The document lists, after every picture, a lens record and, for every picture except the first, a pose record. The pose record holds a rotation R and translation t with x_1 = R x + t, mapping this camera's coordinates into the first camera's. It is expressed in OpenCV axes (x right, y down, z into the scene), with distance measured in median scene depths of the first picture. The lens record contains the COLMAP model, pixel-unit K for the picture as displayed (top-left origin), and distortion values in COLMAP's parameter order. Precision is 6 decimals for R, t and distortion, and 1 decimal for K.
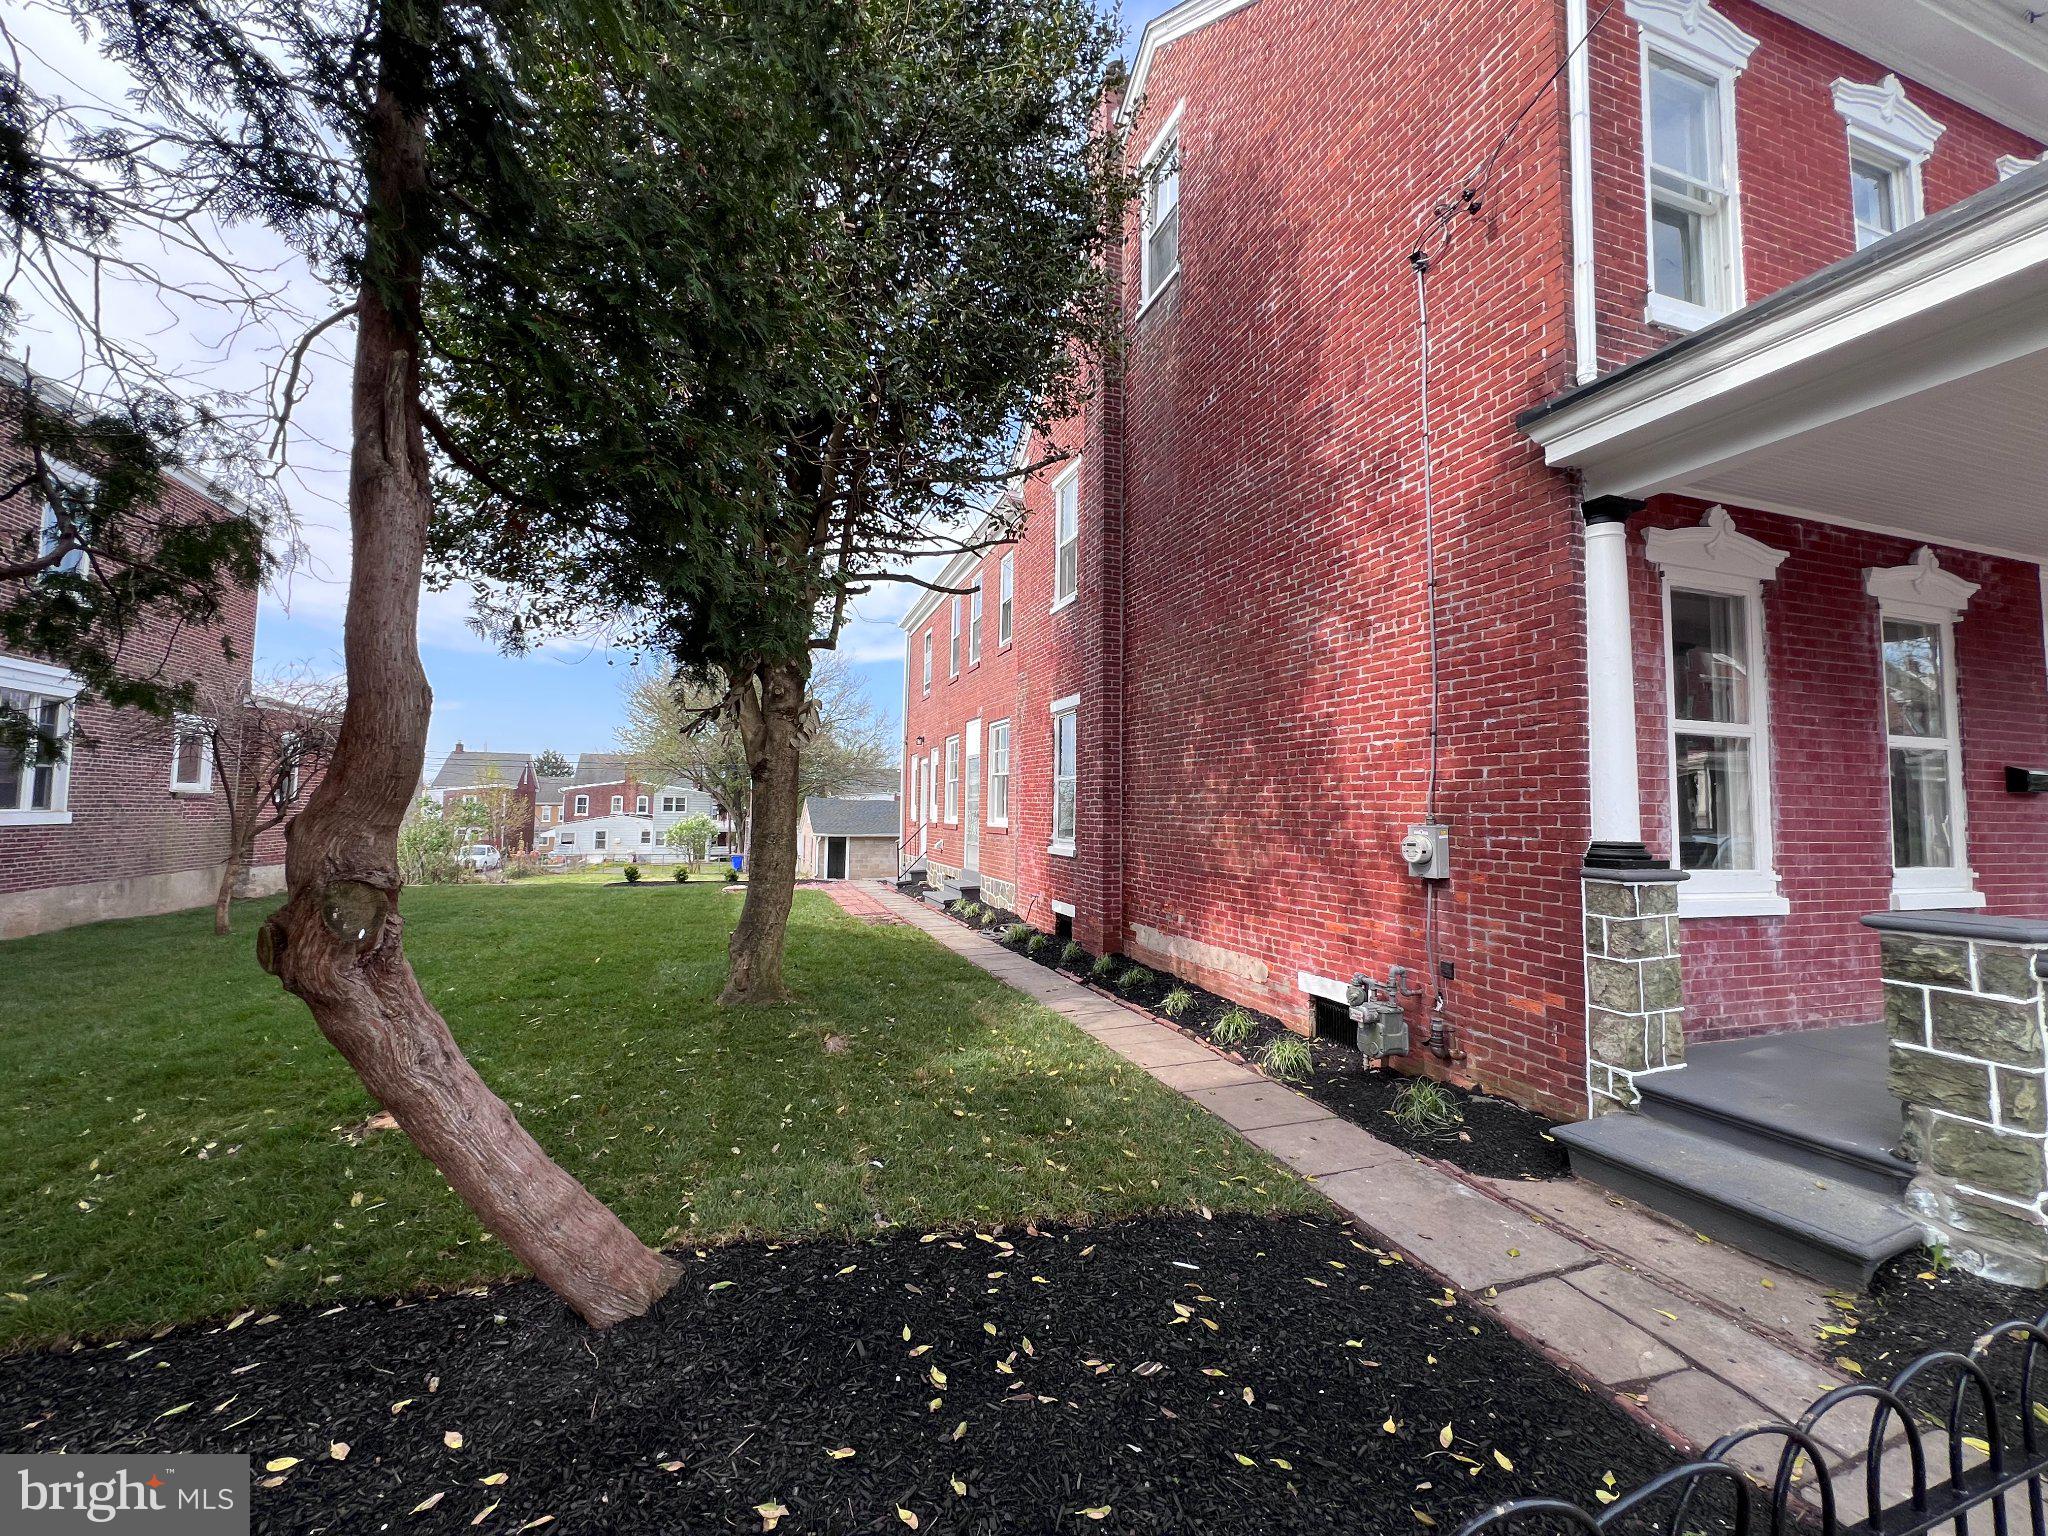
lens RADIAL K [[826.4, 0, 1024.2], [0, 826.4, 761.0], [0, 0, 1]] dist [-0.001200, -0.000682]
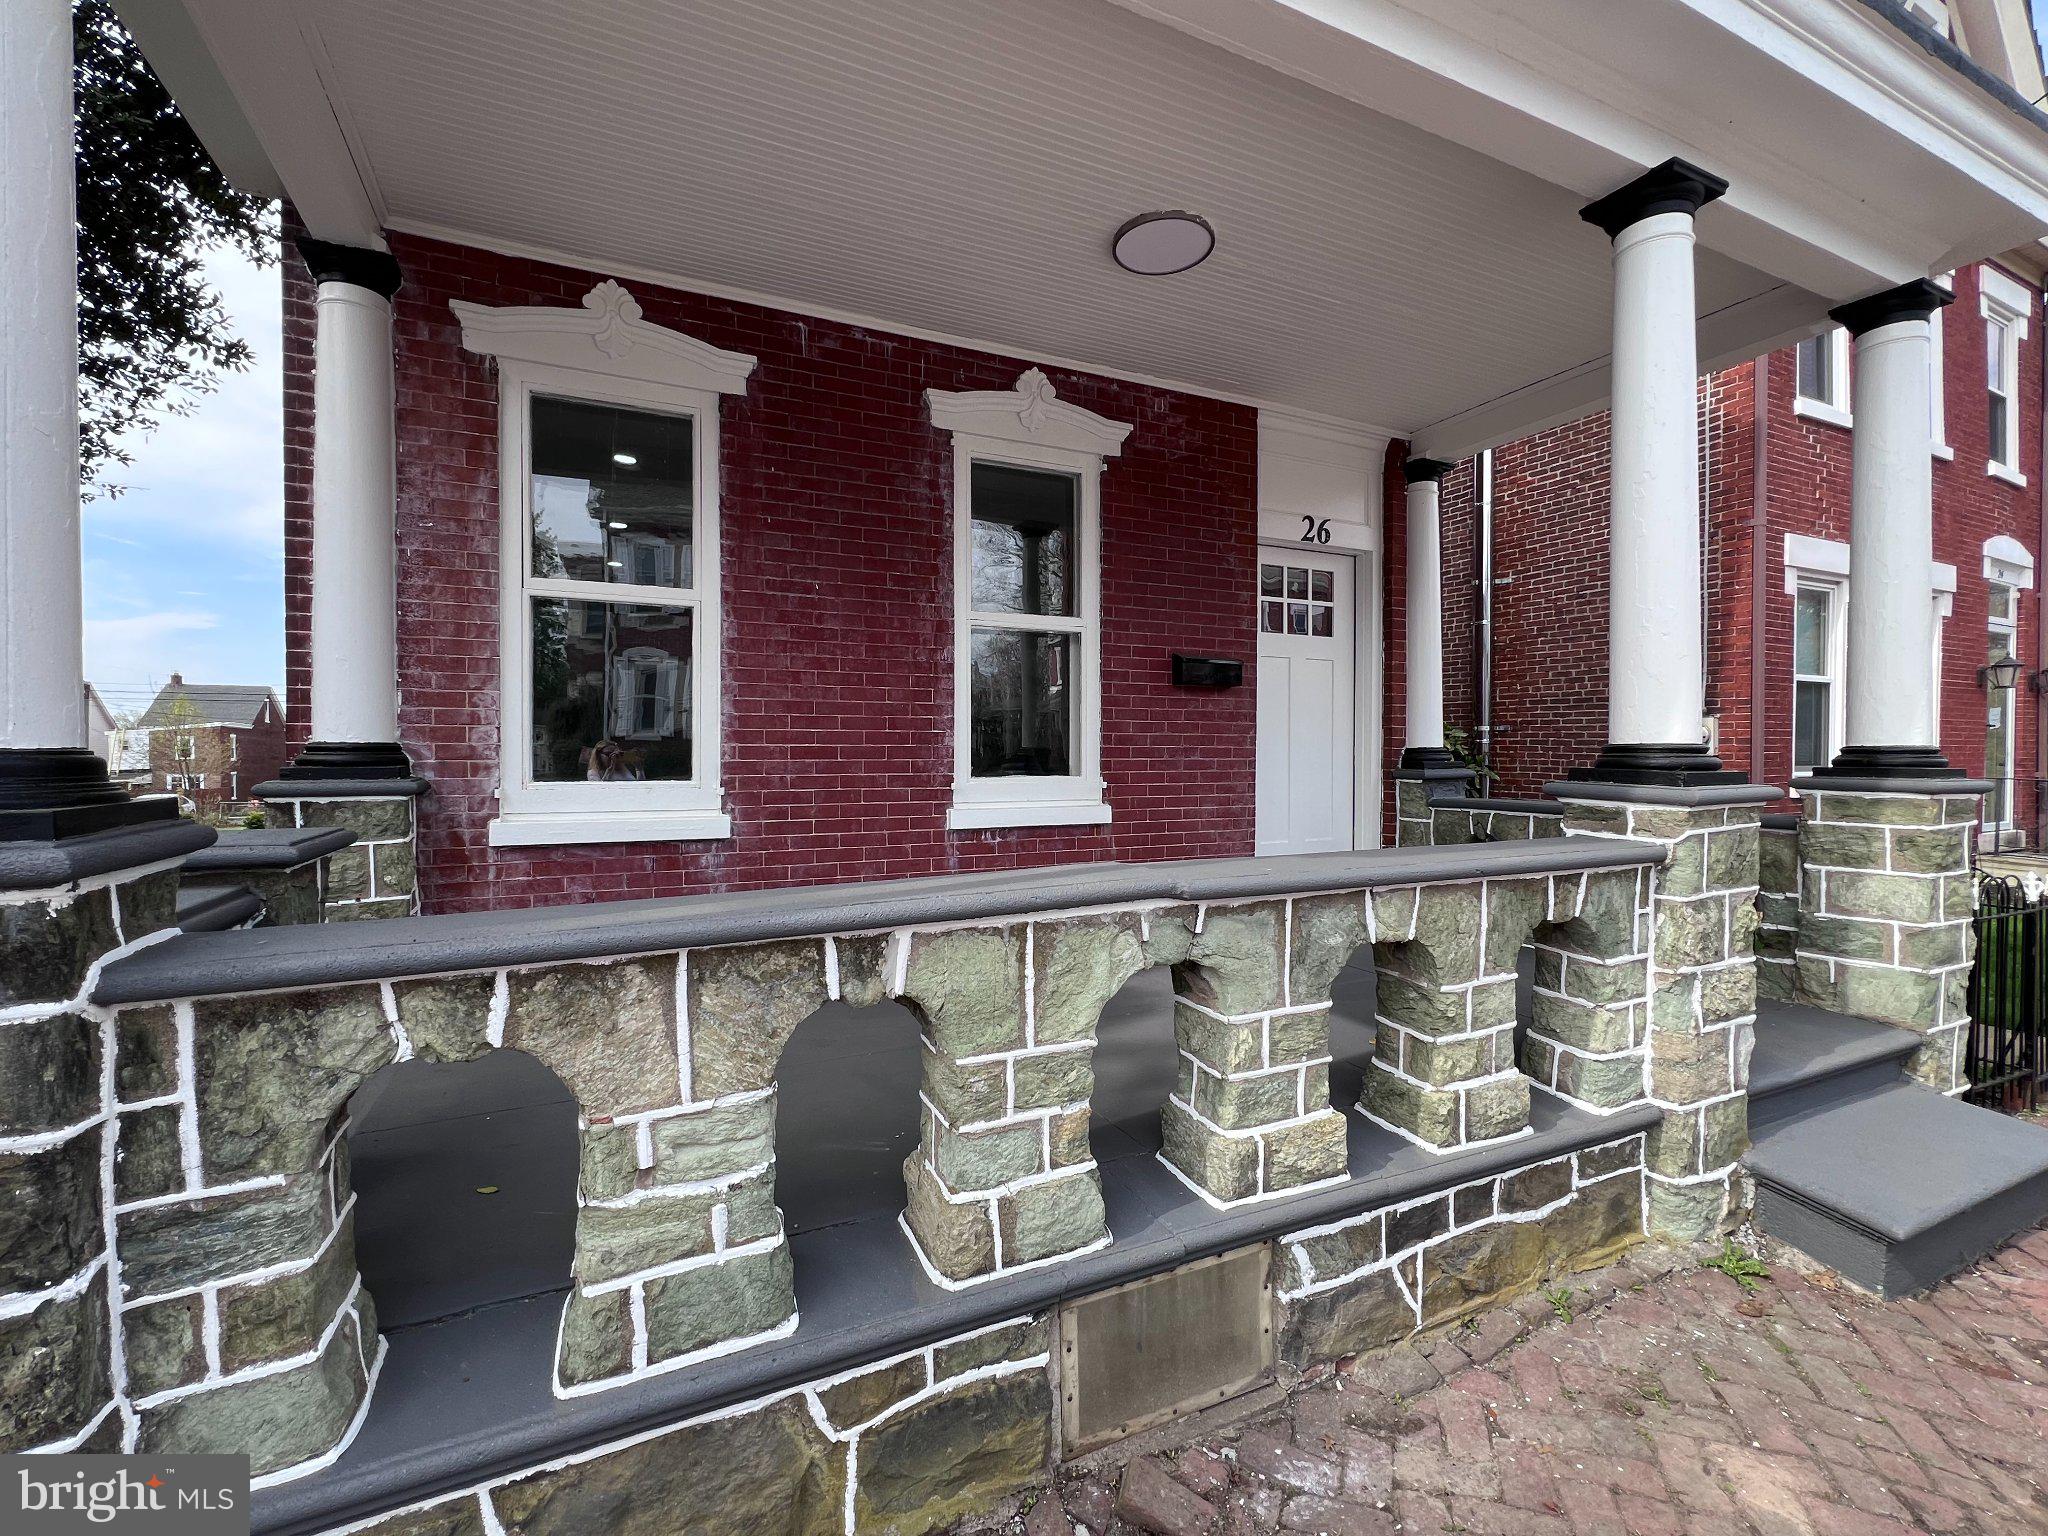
lens RADIAL K [[826.4, 0, 1033.2], [0, 826.4, 764.5], [0, 0, 1]] dist [-0.001200, -0.000682]
pose [[0.995687, -0.014227, 0.091674, 1.037109], [0.006754, 0.996665, 0.081322, 0.052260], [-0.092525, -0.080352, 0.992463, 0.194575]]
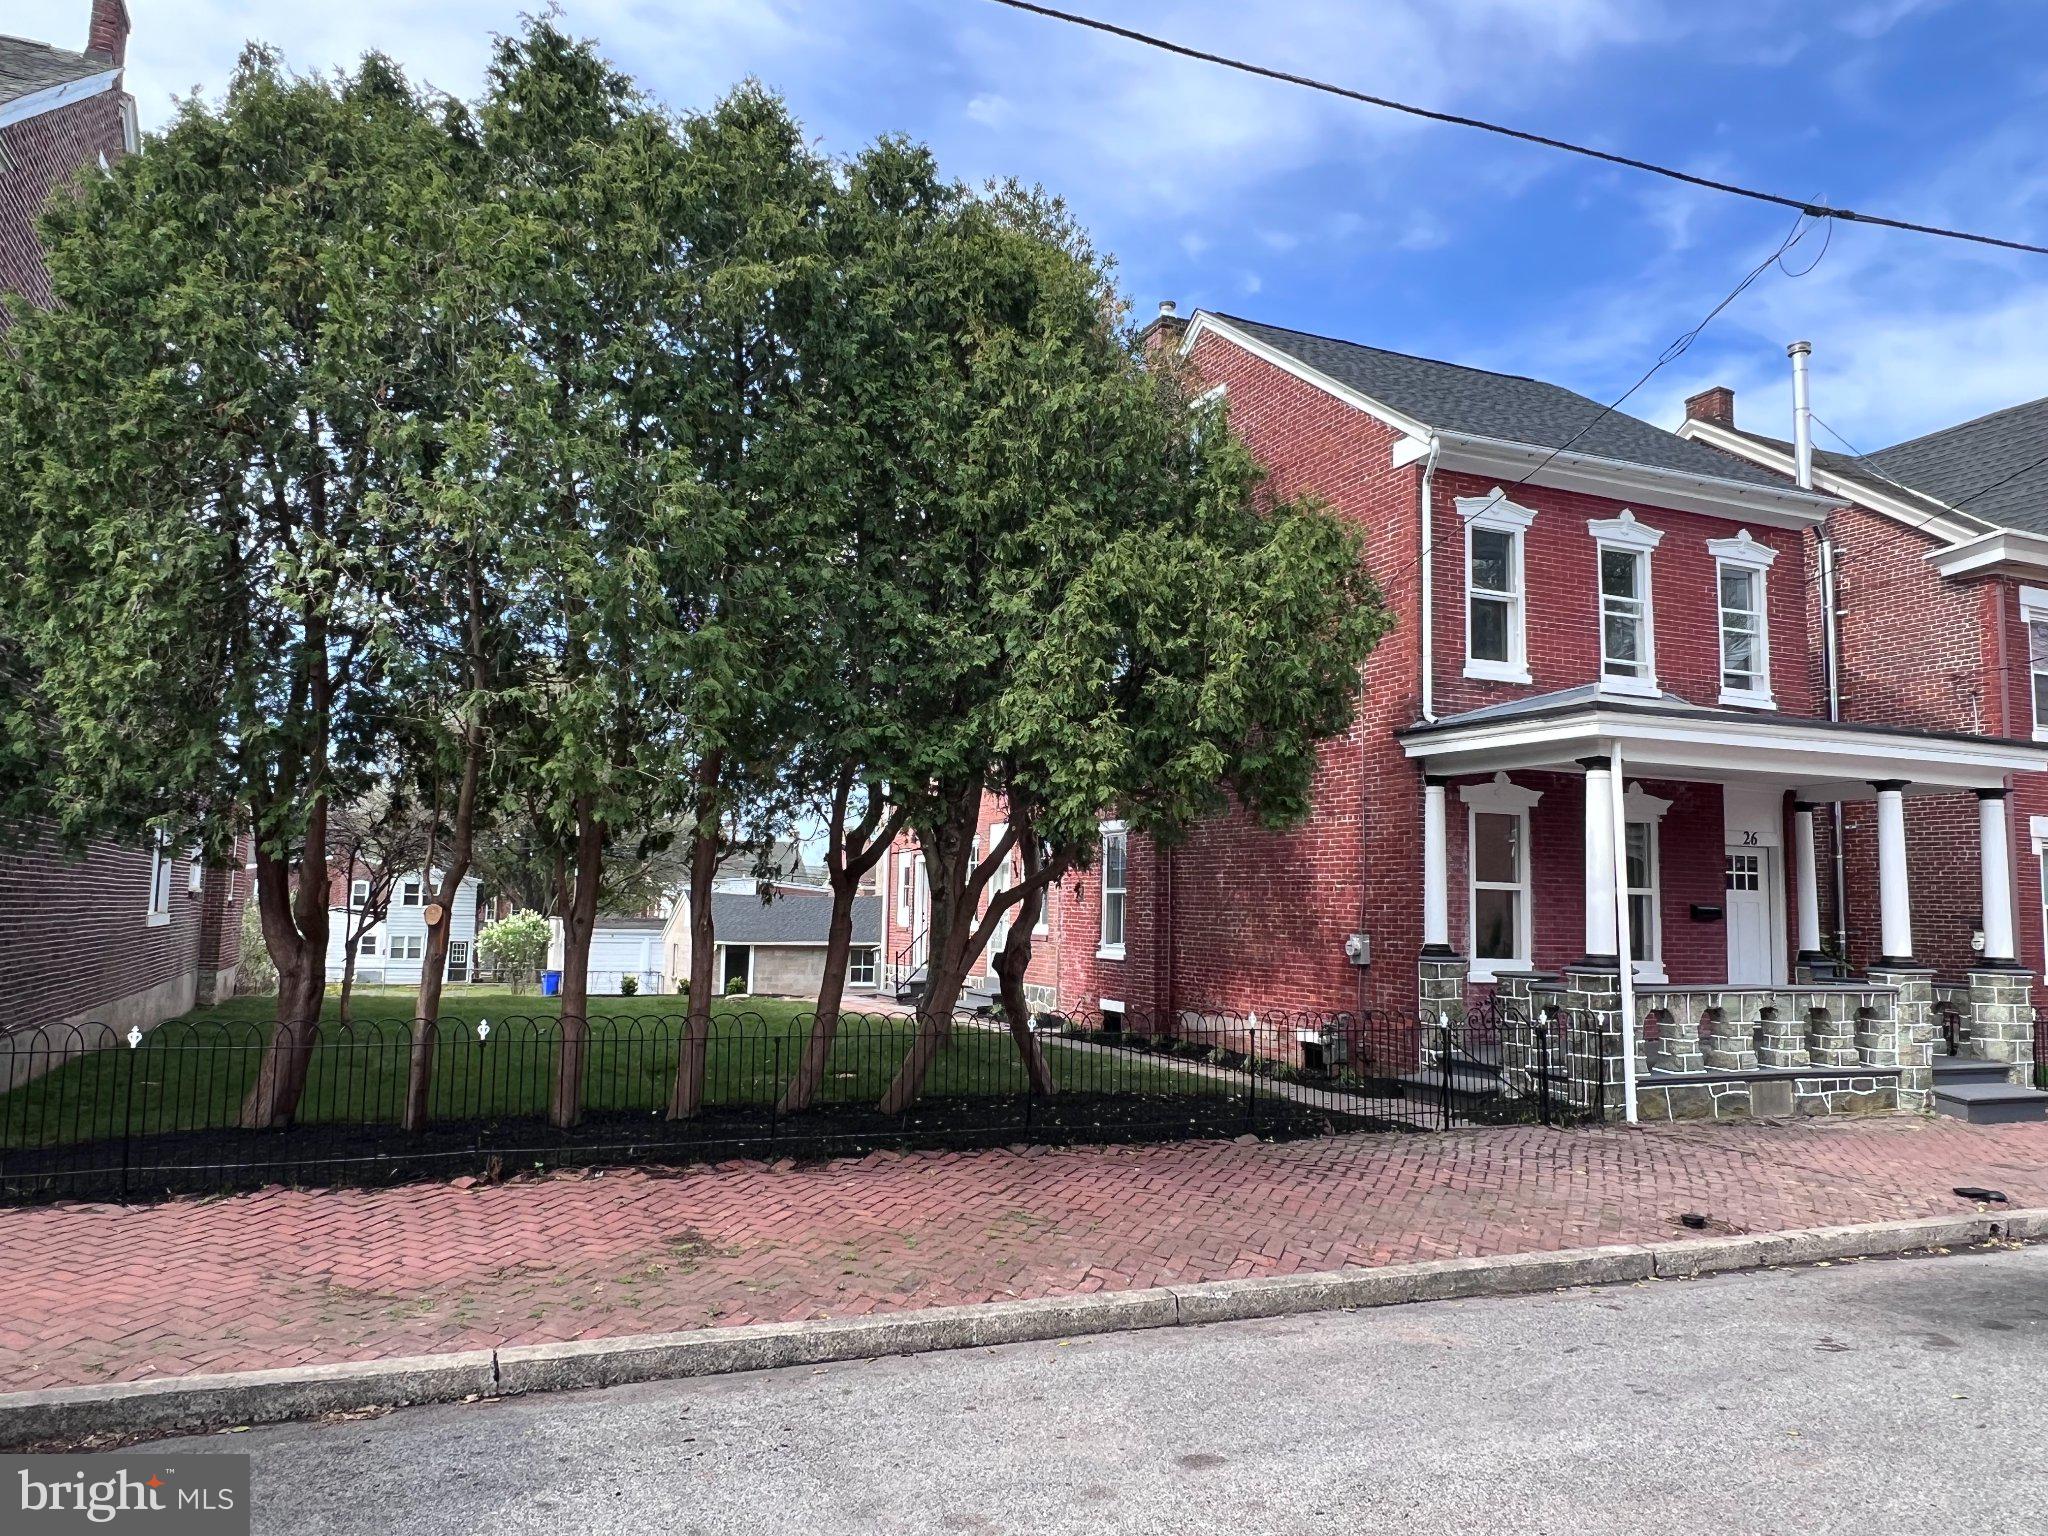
lens RADIAL K [[1428.0, 0, 1016.7], [0, 1428.0, 775.0], [0, 0, 1]] dist [0.008163, -0.002840]
pose [[0.997502, 0.014741, 0.069089, -0.476739], [-0.012595, 0.999428, -0.031394, -0.163729], [-0.069512, 0.030445, 0.997116, -2.059915]]
